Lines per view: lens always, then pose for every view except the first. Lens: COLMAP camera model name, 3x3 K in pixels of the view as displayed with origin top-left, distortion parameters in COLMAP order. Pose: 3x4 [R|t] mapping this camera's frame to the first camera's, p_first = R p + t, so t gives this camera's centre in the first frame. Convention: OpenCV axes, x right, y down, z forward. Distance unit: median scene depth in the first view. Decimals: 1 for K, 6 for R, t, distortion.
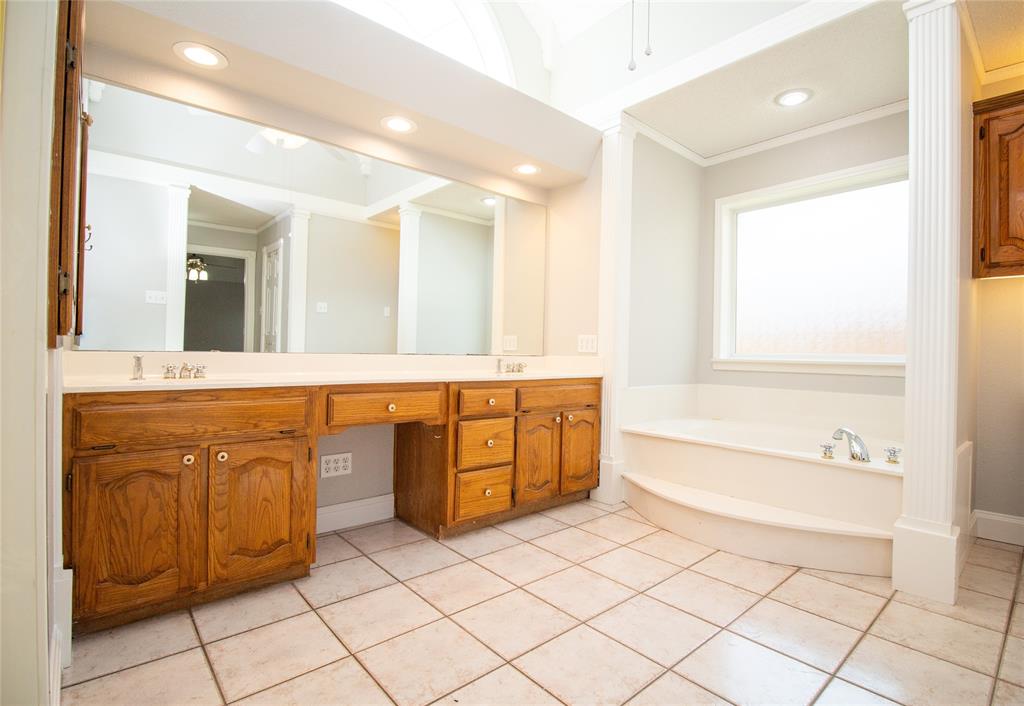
lens RADIAL K [[534.6, 0, 512.2], [0, 534.6, 320.7], [0, 0, 1]] dist [0.000477, -0.000288]
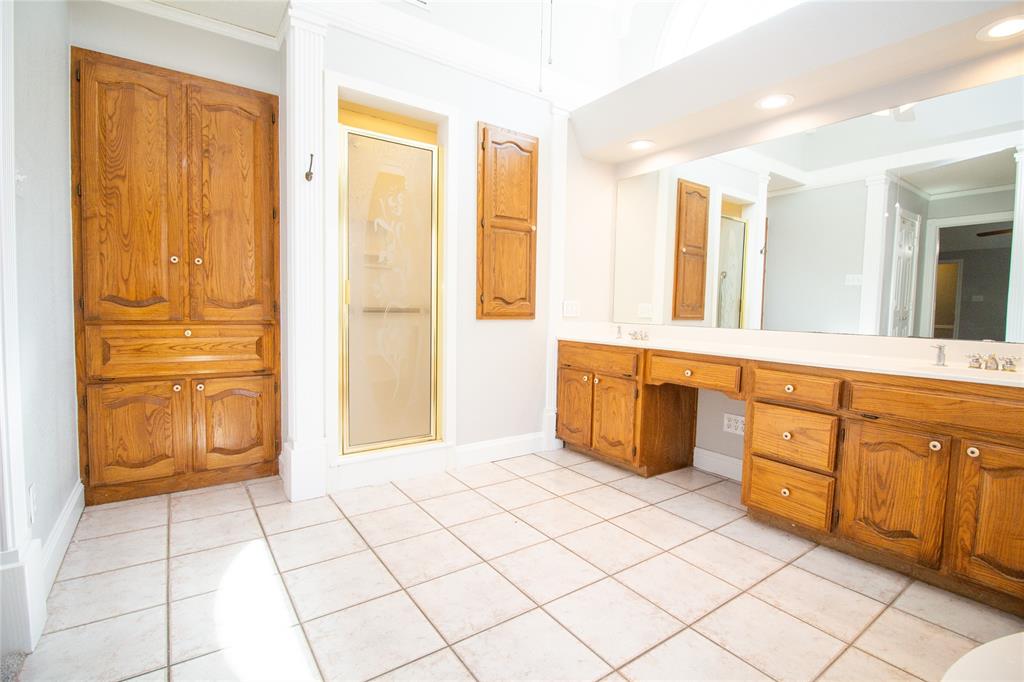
lens RADIAL K [[469.7, 0, 519.9], [0, 469.7, 336.7], [0, 0, 1]] dist [-0.001858, -0.000161]
pose [[-0.112971, 0.025173, -0.993279, 0.712708], [0.013754, 0.999623, 0.023769, 0.043670], [0.993503, -0.010976, -0.113275, 0.627511]]
